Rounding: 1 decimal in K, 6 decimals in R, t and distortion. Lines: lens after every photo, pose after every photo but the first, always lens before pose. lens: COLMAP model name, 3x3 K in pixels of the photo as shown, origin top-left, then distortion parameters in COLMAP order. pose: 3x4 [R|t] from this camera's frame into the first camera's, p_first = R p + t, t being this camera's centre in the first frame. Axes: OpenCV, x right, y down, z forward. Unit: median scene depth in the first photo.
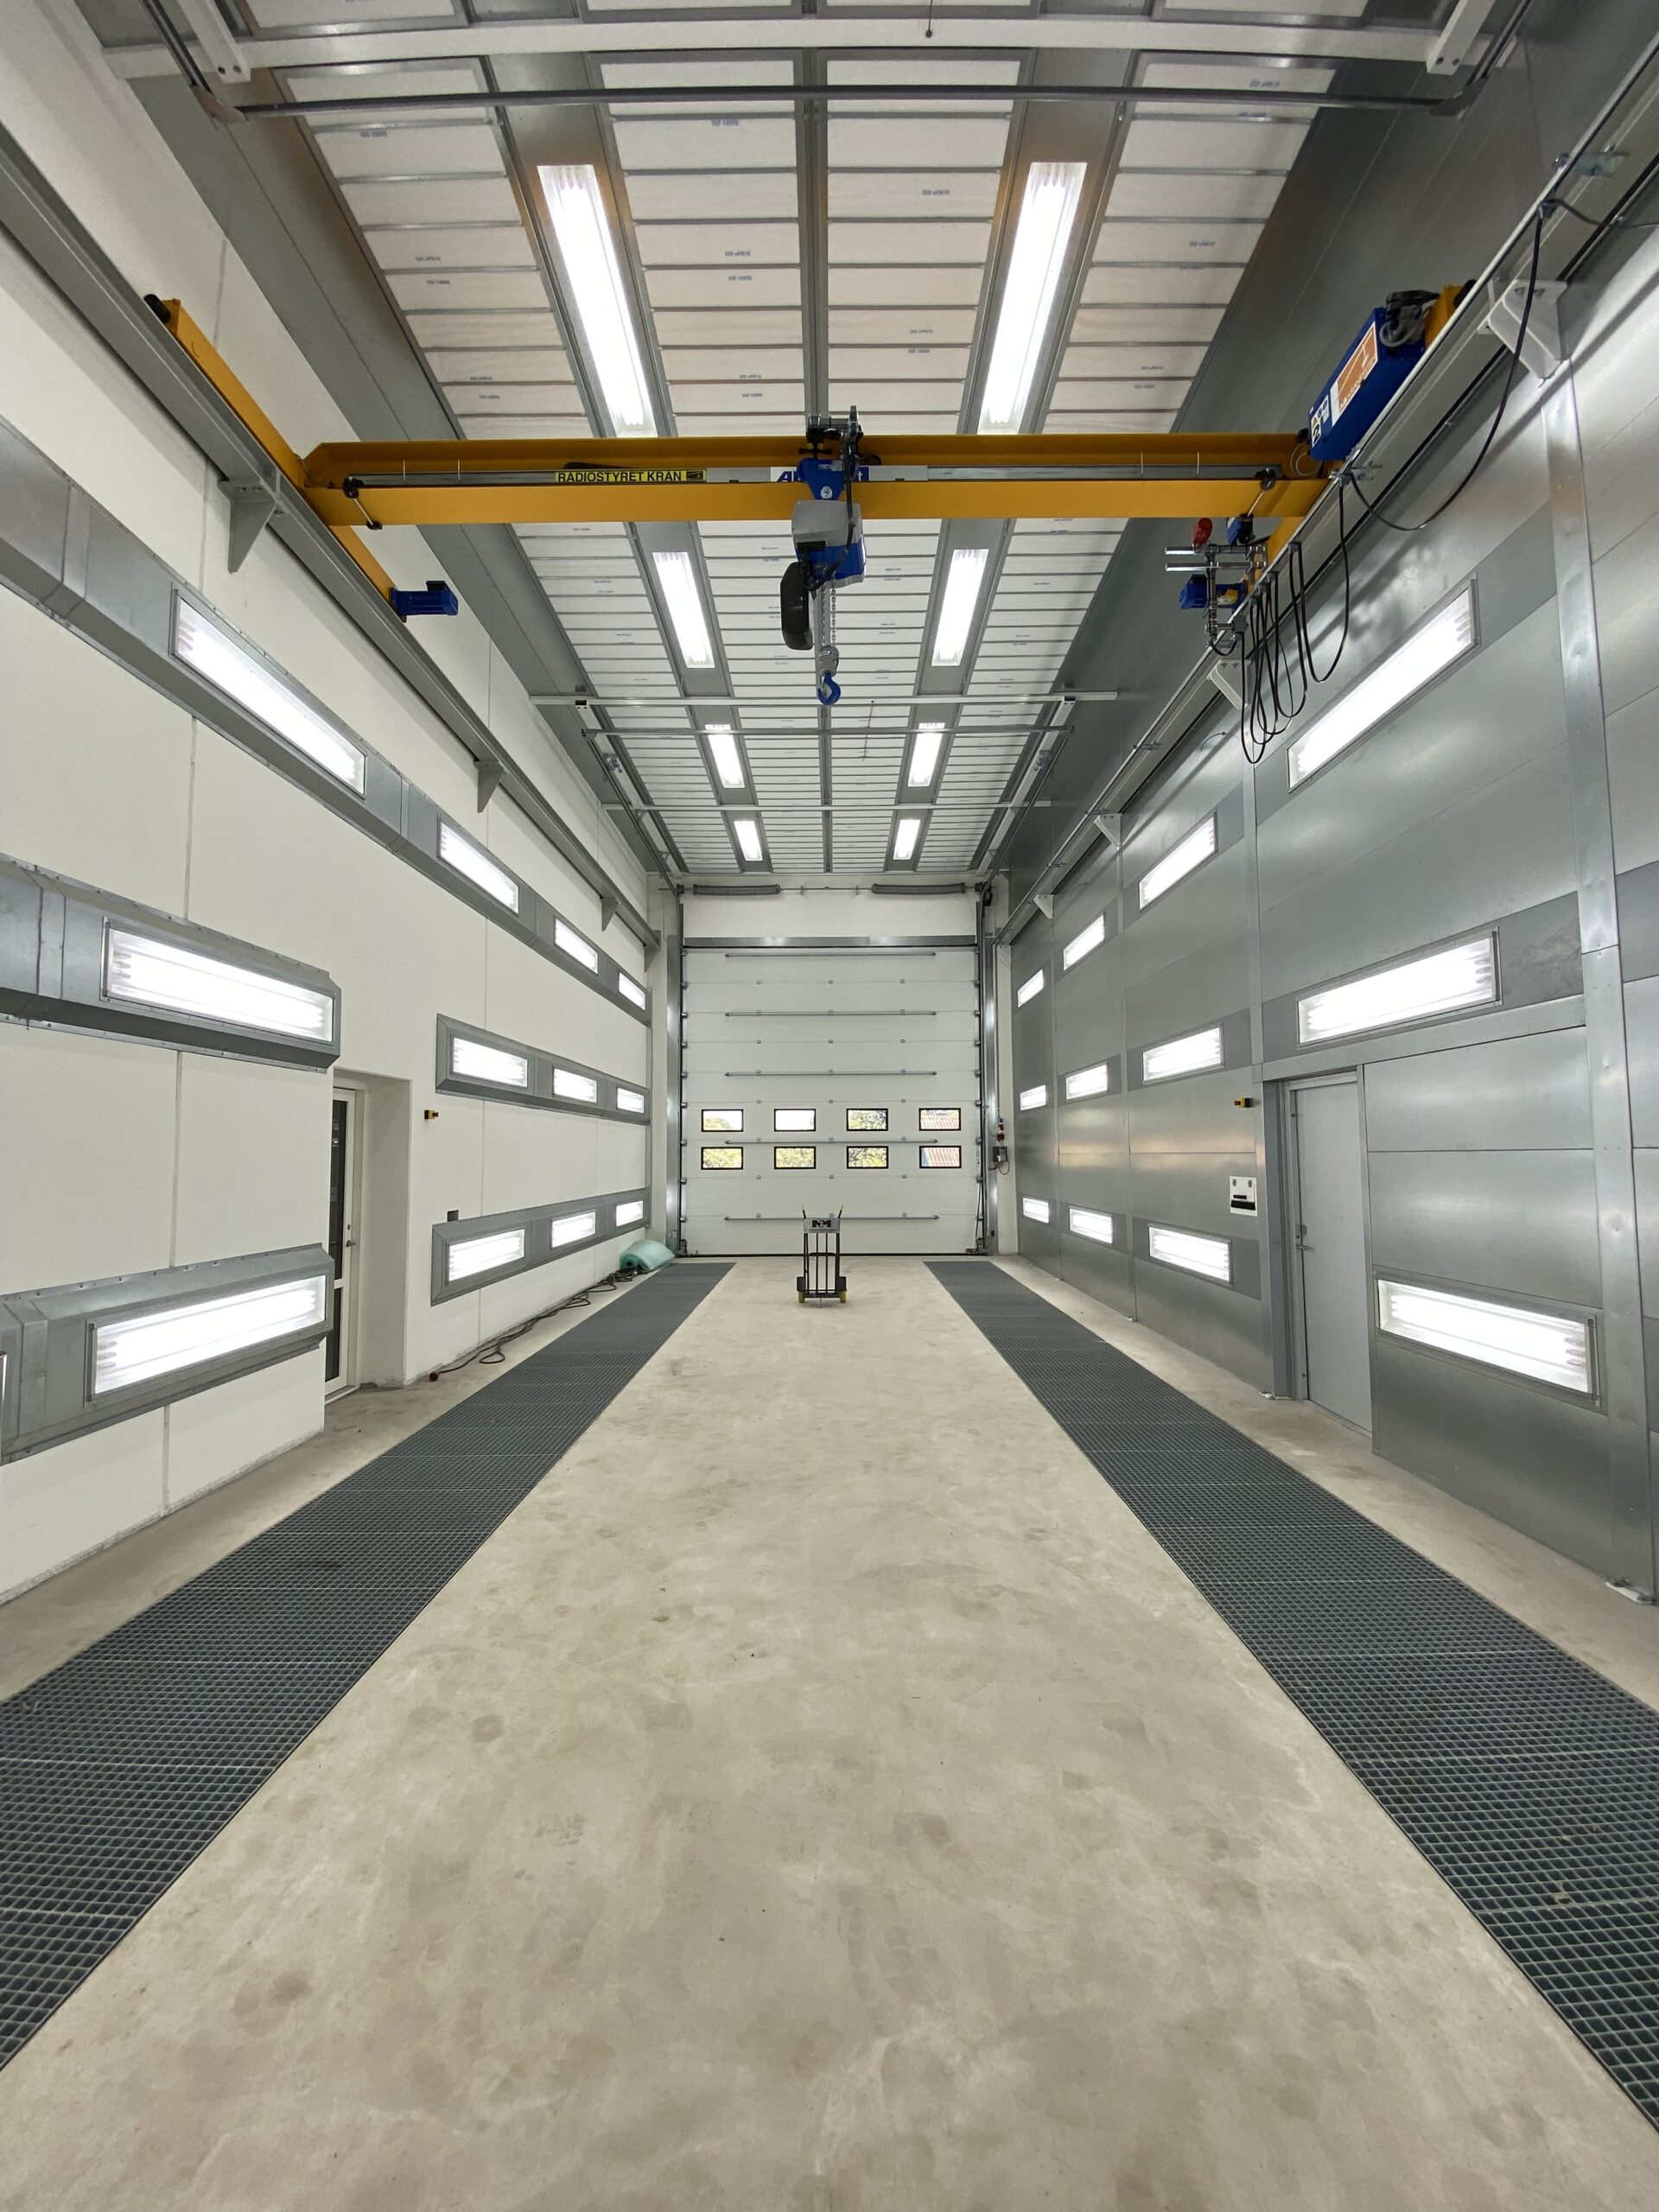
lens RADIAL K [[889.2, 0, 829.5], [0, 889.2, 1106.0], [0, 0, 1]] dist [-0.105479, -0.000079]
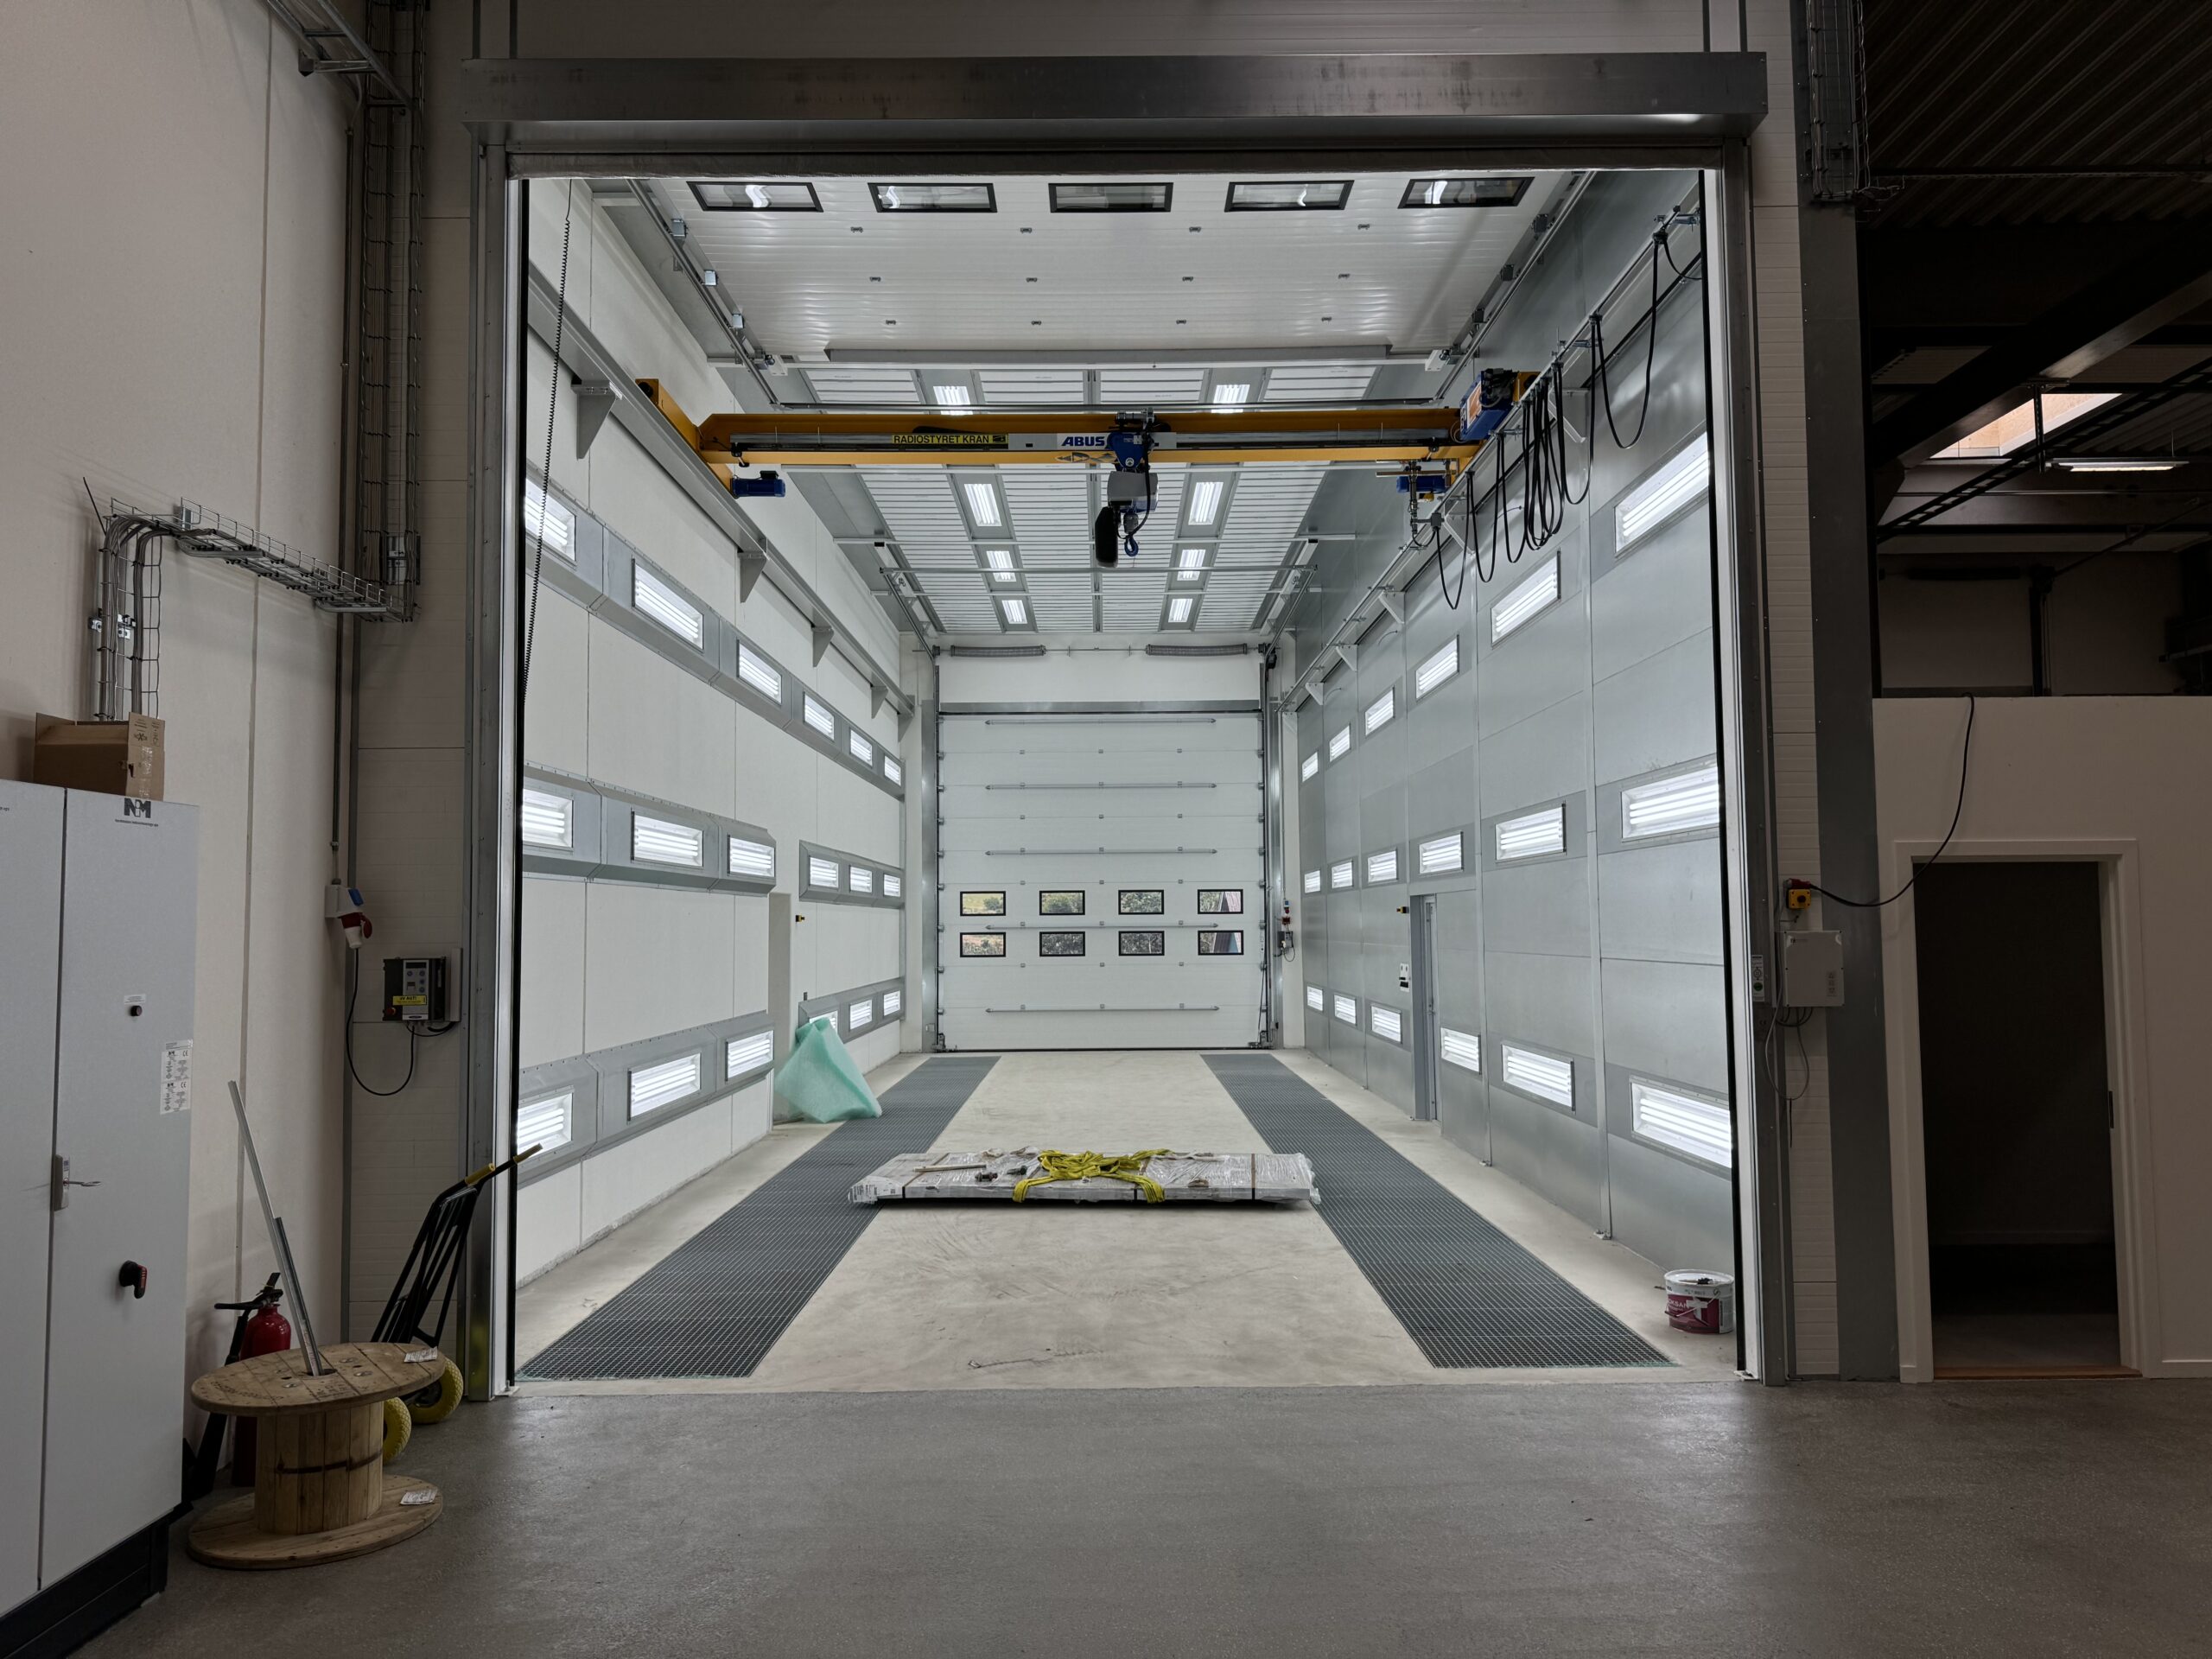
lens RADIAL K [[1536.2, 0, 1106.0], [0, 1536.2, 829.5], [0, 0, 1]] dist [0.044740, -0.000767]
pose [[0.999979, -0.002533, 0.005924, -0.003232], [0.002588, 0.999953, -0.009300, -0.046382], [-0.005900, 0.009315, 0.999939, -0.610389]]
